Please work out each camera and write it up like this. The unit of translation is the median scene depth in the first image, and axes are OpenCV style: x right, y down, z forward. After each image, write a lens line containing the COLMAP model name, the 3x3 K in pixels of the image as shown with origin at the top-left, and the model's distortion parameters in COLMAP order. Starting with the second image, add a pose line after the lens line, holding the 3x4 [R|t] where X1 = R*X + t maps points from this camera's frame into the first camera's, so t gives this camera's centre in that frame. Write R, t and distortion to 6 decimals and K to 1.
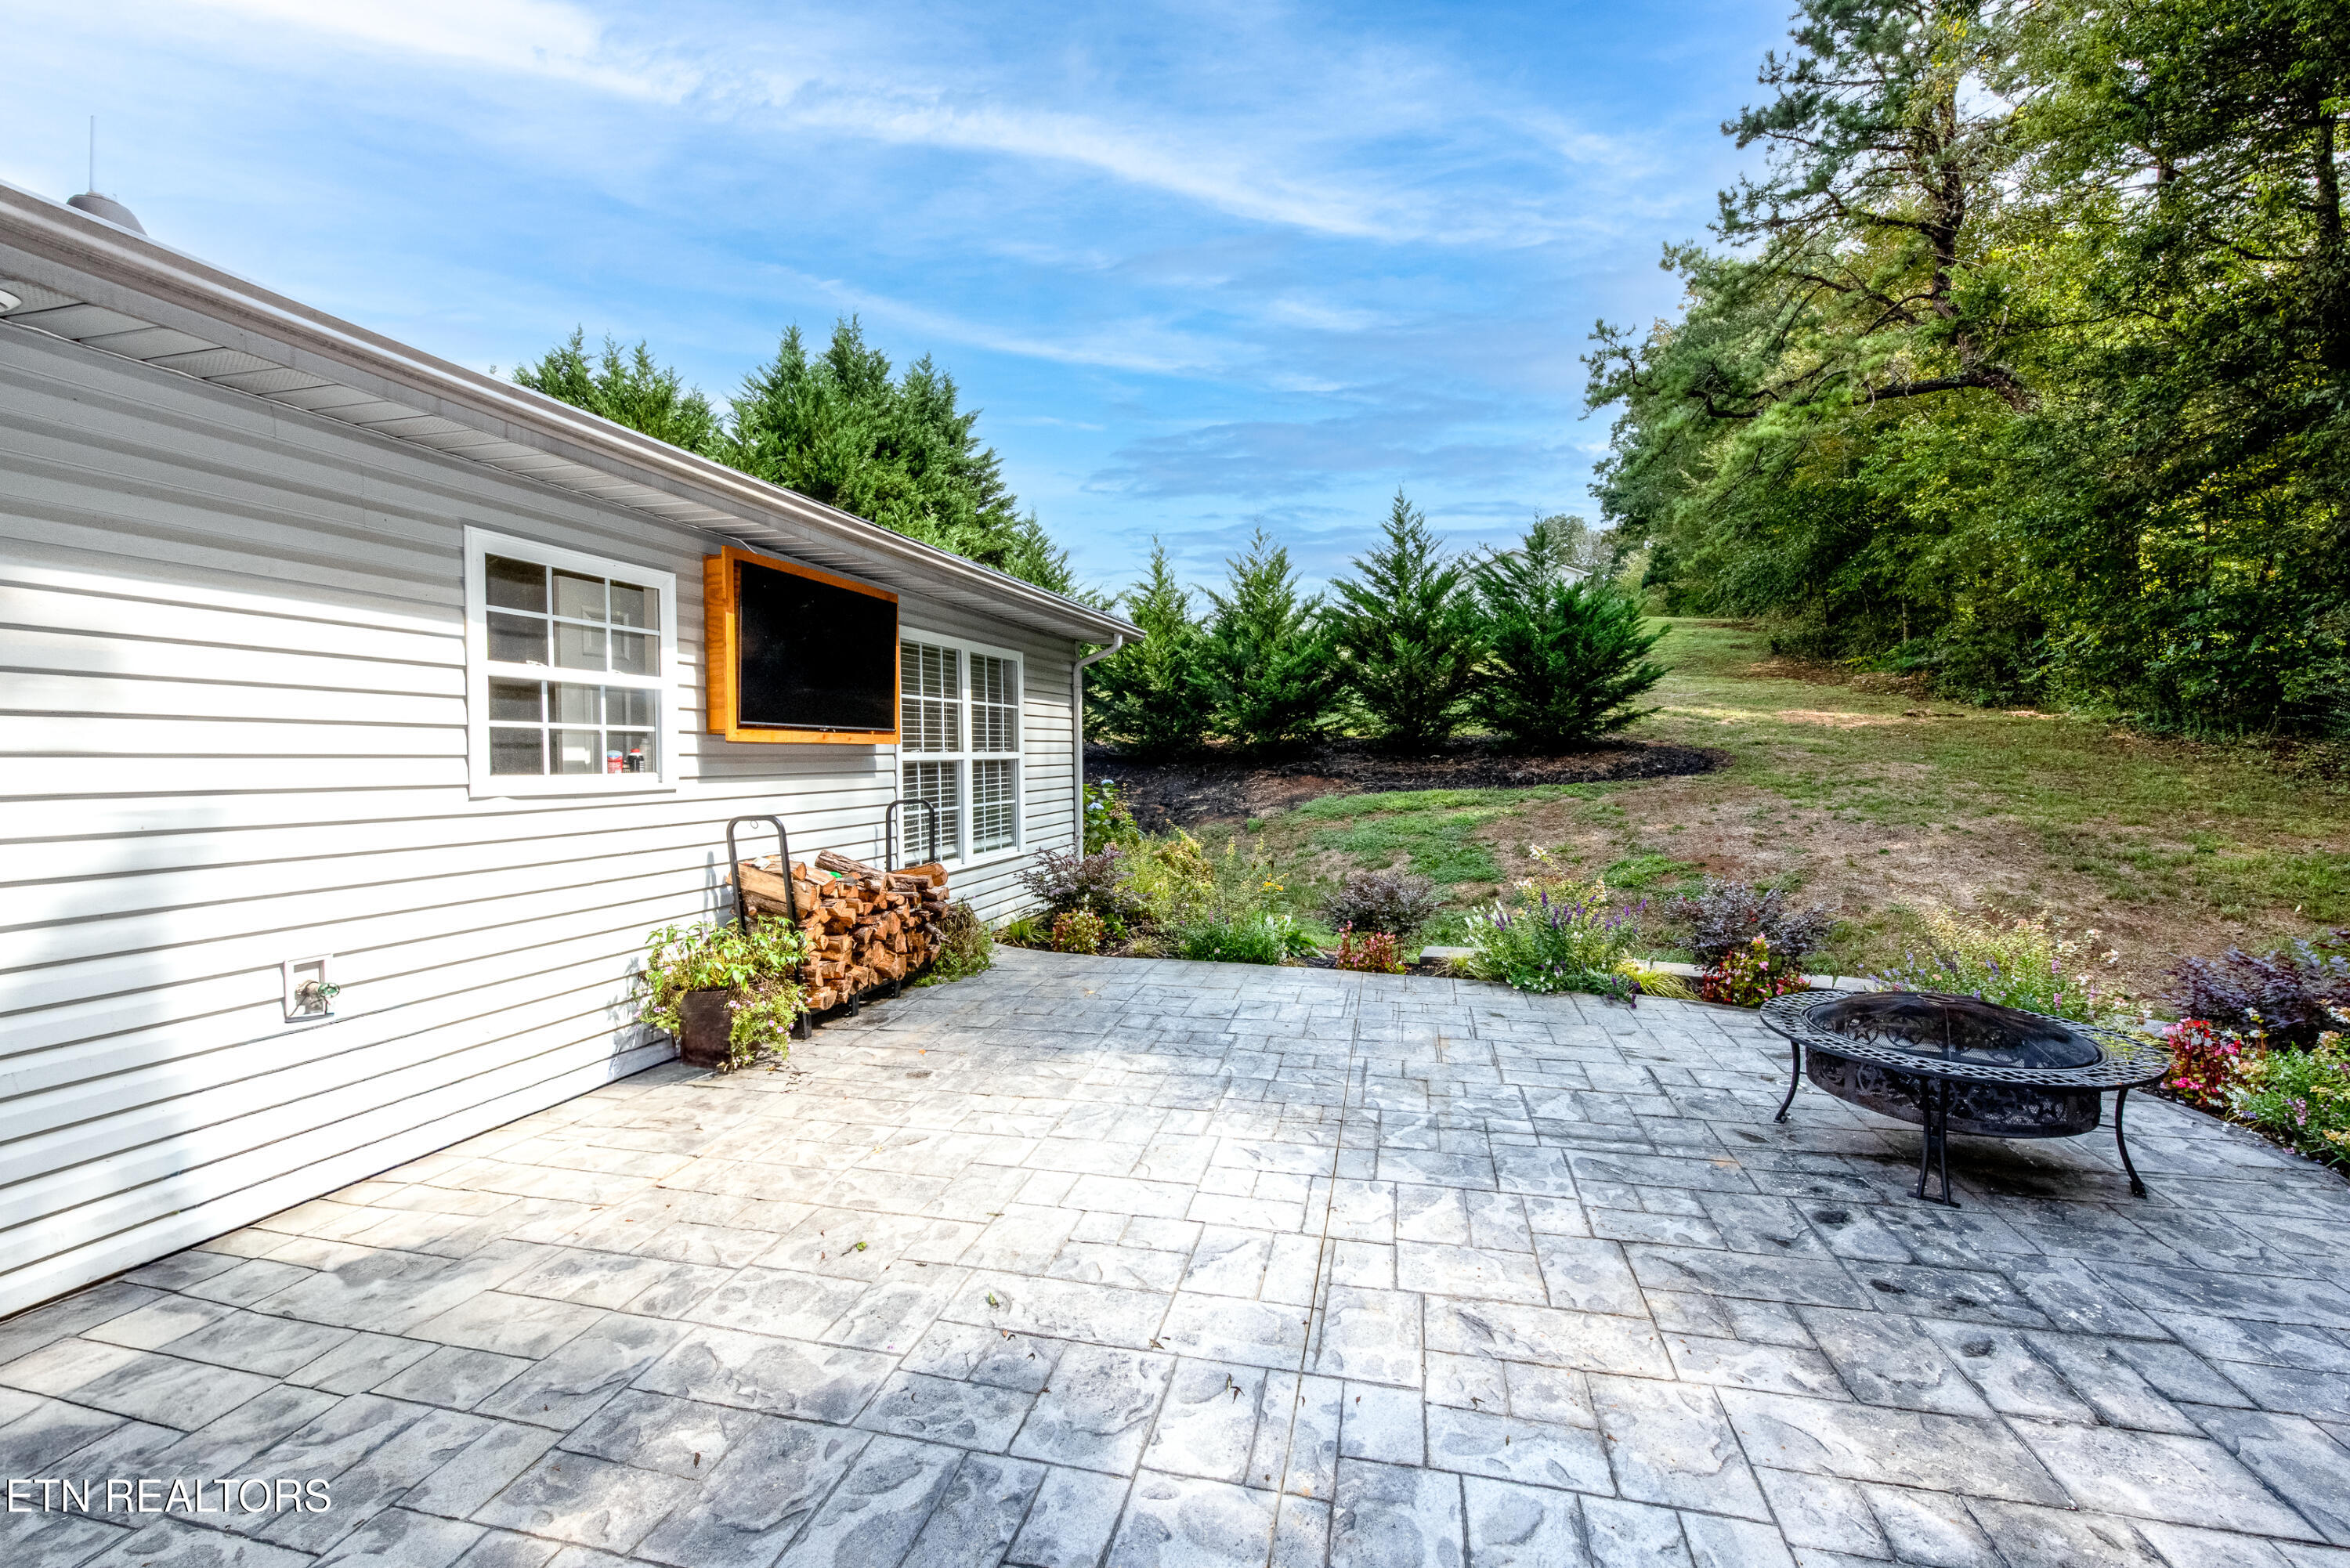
lens RADIAL K [[953.7, 0, 1173.3], [0, 953.7, 765.6], [0, 0, 1]] dist [0.009226, -0.004258]
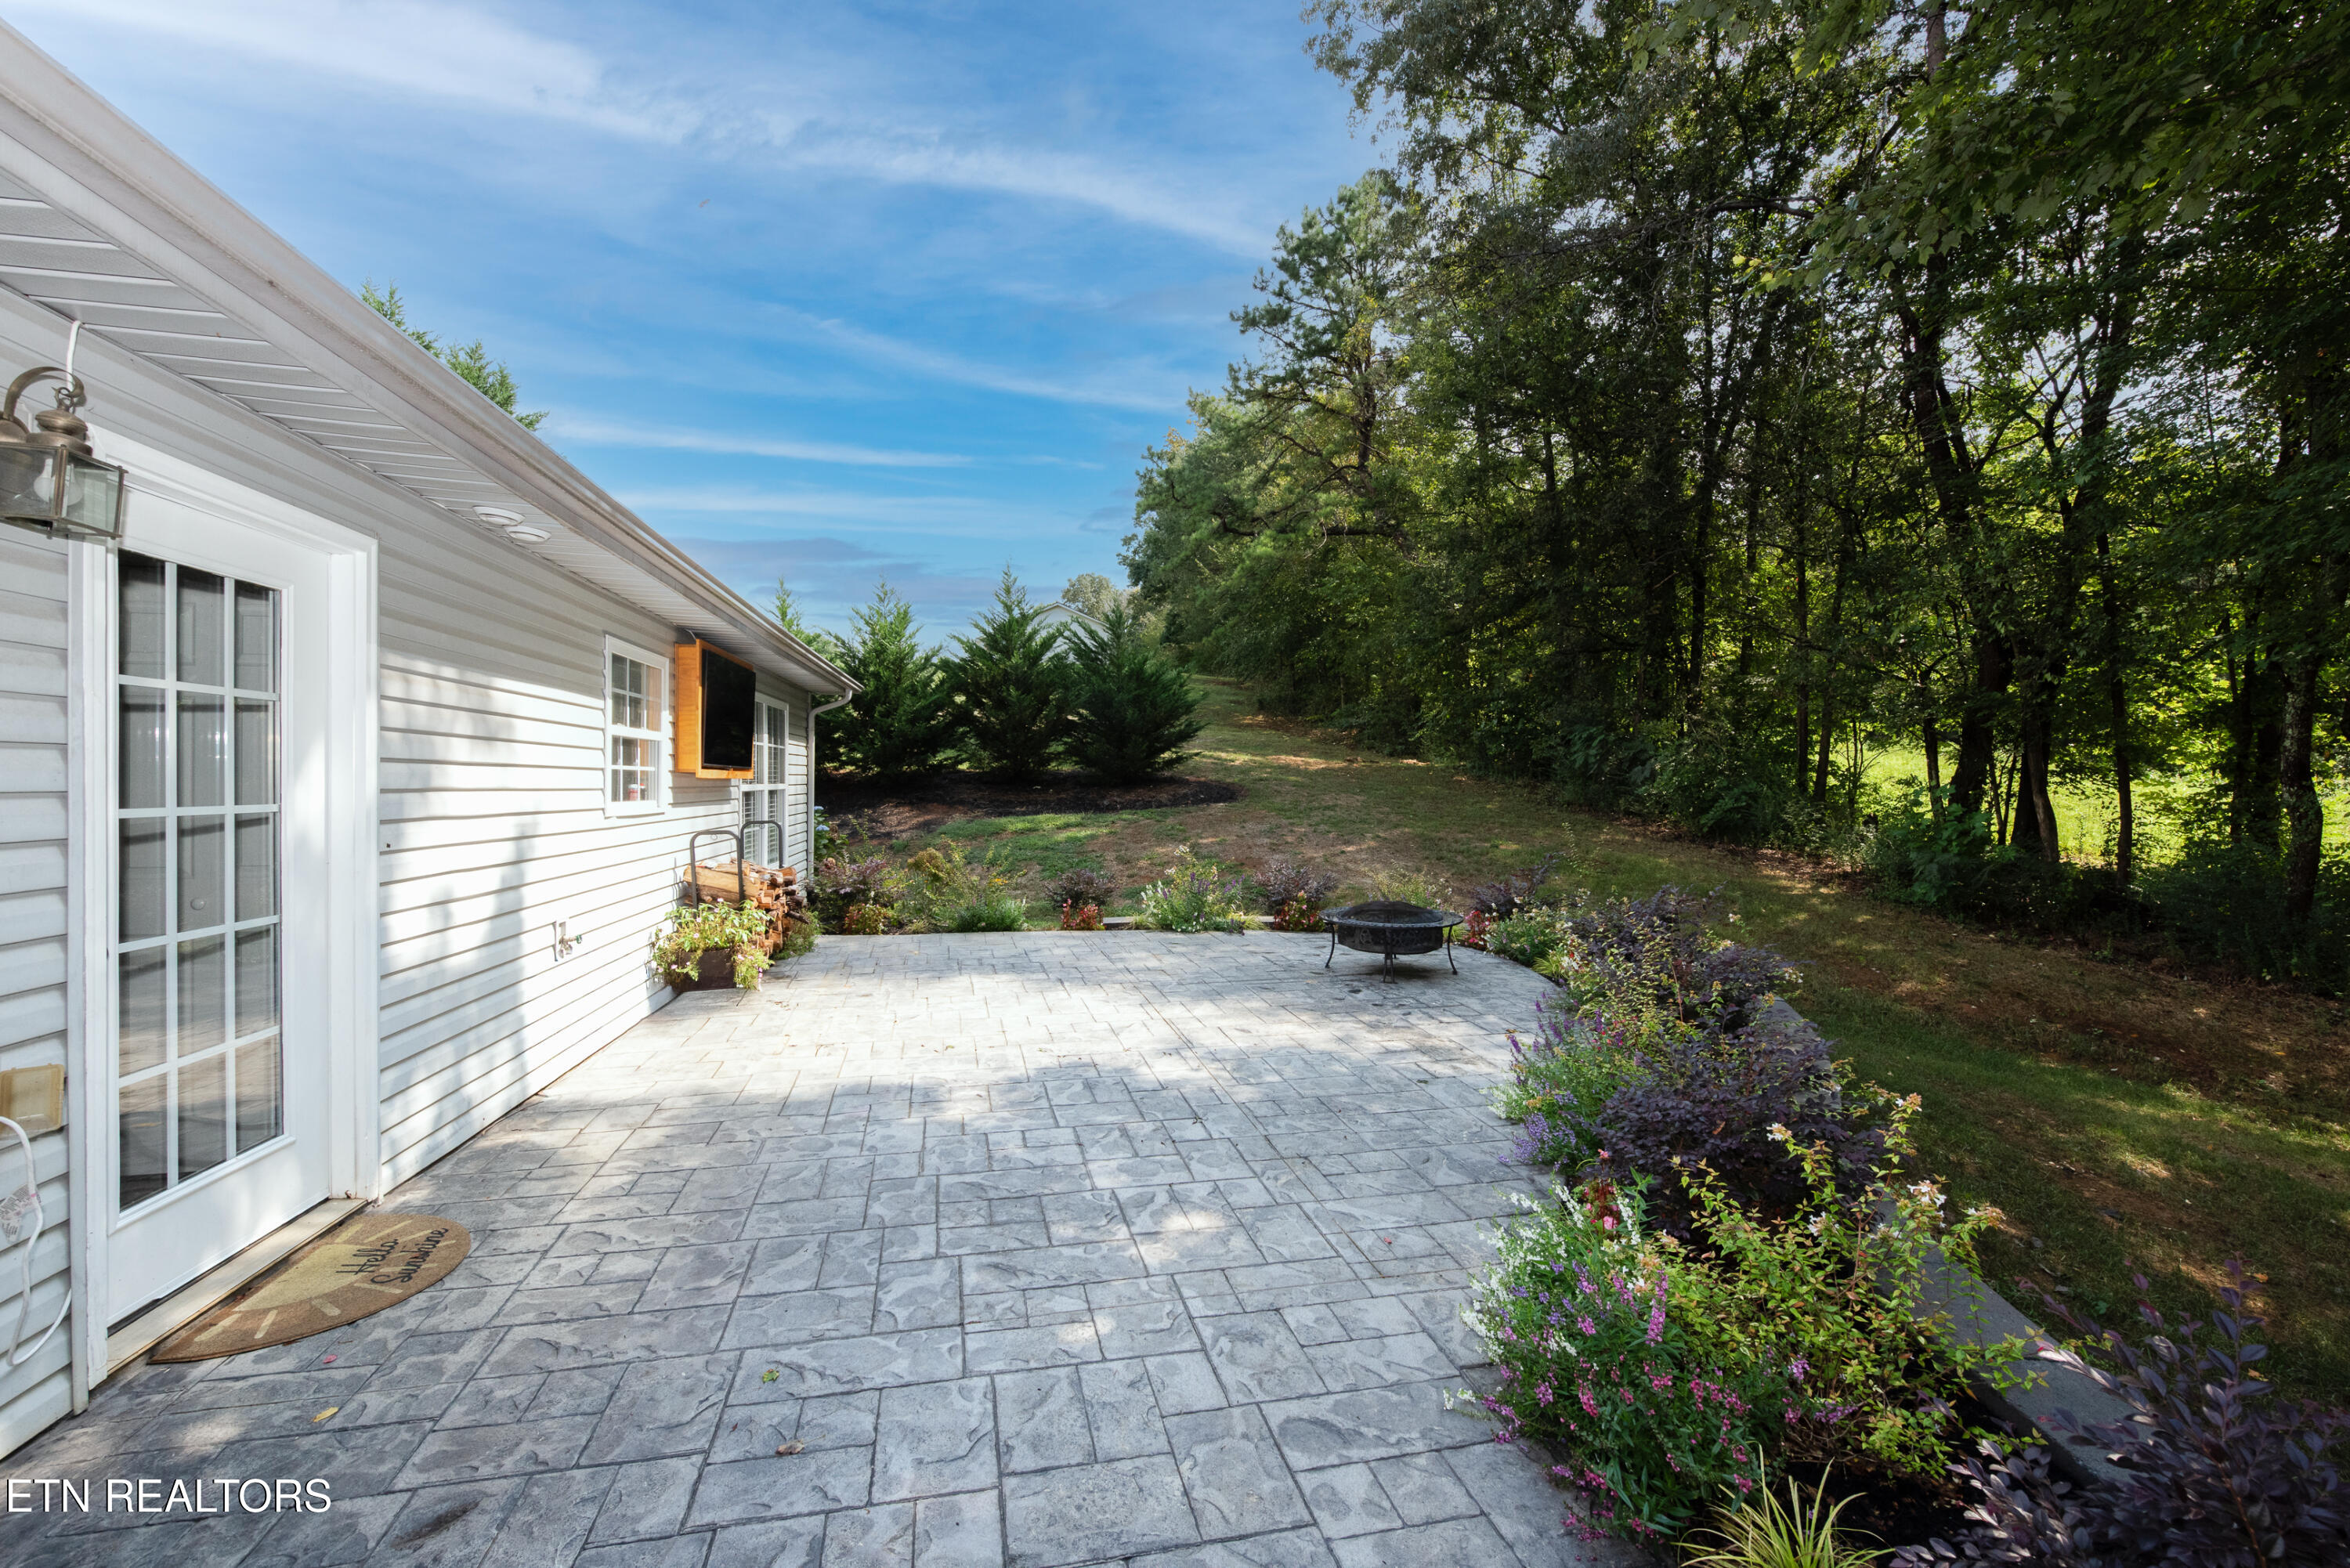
lens RADIAL K [[947.4, 0, 1129.1], [0, 947.4, 754.8], [0, 0, 1]] dist [0.011450, -0.003324]
pose [[0.905153, 0.021999, 0.424516, -0.130426], [-0.004497, 0.999100, -0.042188, -0.000866], [-0.425061, 0.036277, 0.904437, -0.142744]]
